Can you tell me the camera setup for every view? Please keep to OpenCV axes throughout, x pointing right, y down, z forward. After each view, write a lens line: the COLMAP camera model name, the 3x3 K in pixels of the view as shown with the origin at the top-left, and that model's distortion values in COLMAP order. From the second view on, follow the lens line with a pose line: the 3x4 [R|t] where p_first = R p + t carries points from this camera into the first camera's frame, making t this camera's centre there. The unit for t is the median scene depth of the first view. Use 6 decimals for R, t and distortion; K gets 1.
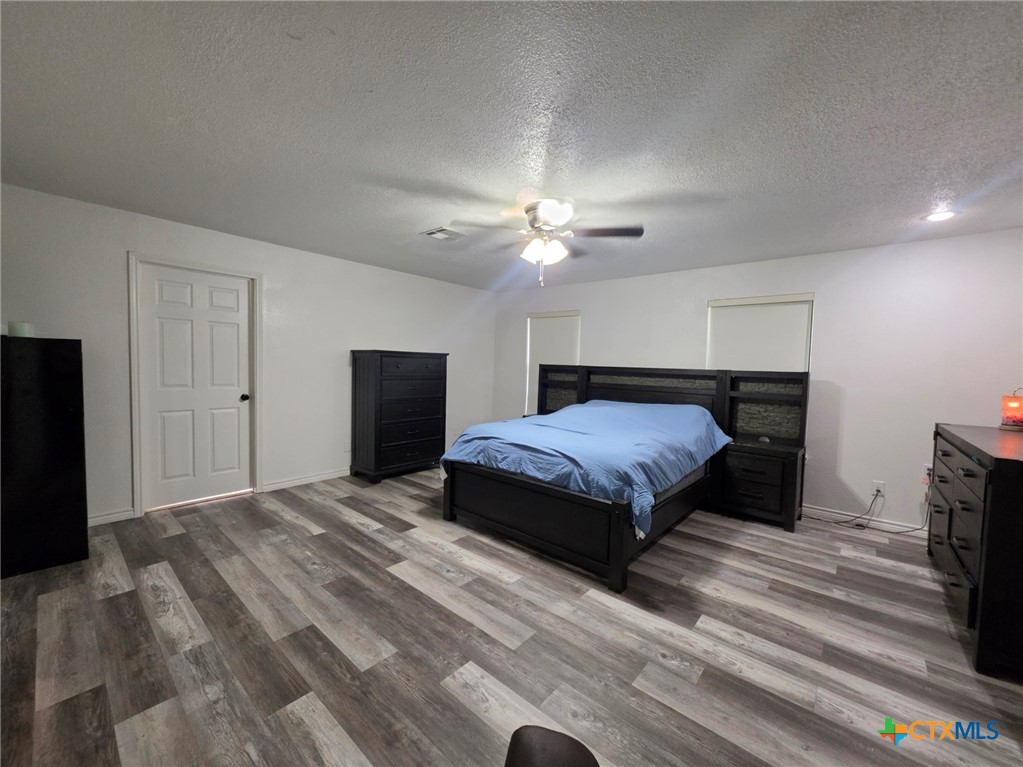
lens RADIAL K [[408.6, 0, 498.1], [0, 408.6, 383.9], [0, 0, 1]] dist [0.000535, -0.000270]
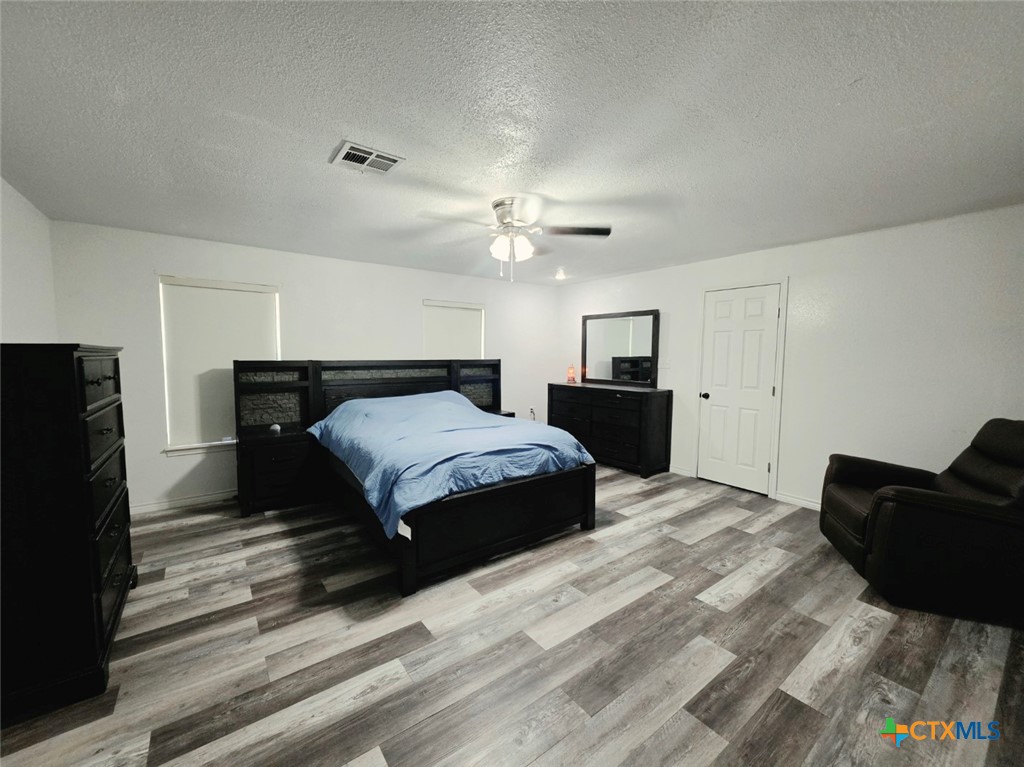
lens RADIAL K [[410.9, 0, 508.0], [0, 410.9, 382.7], [0, 0, 1]] dist [0.000432, -0.000272]
pose [[0.203889, -0.096925, 0.974184, -1.126168], [0.053088, 0.994717, 0.087857, -0.116025], [-0.977553, 0.033805, 0.207958, 1.041467]]
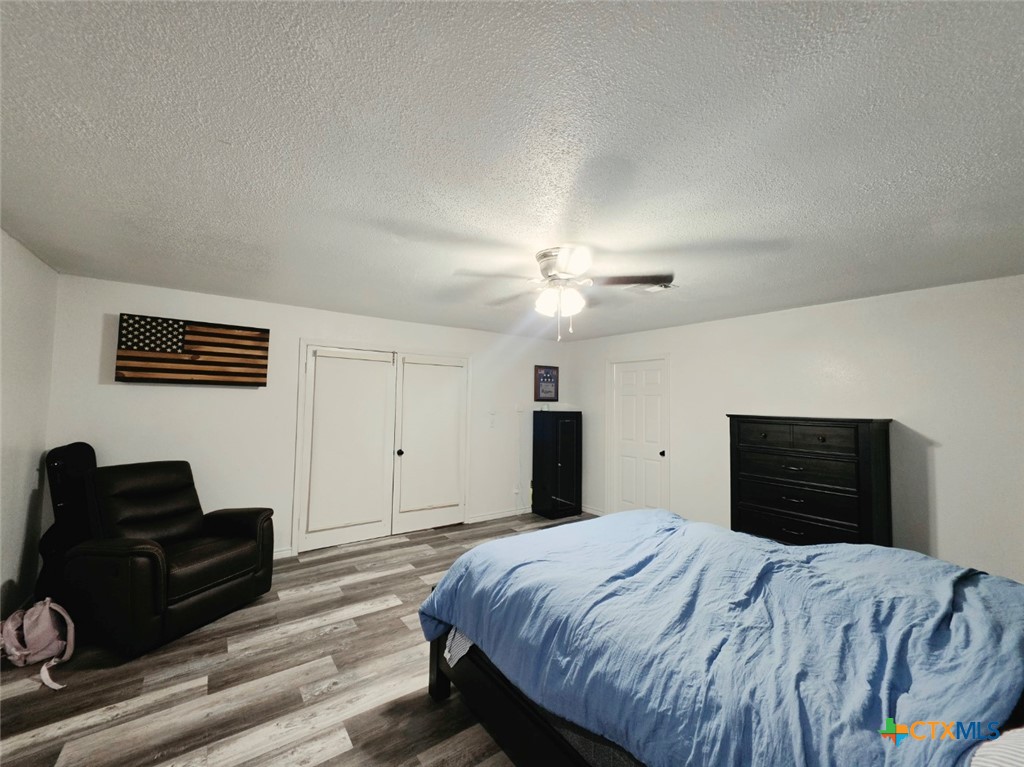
lens RADIAL K [[410.9, 0, 508.0], [0, 410.9, 382.7], [0, 0, 1]] dist [0.000432, -0.000272]
pose [[-0.211317, -0.083392, -0.973854, 1.242868], [-0.070093, 0.995081, -0.070000, -0.098974], [0.974901, 0.053468, -0.216123, 1.397422]]
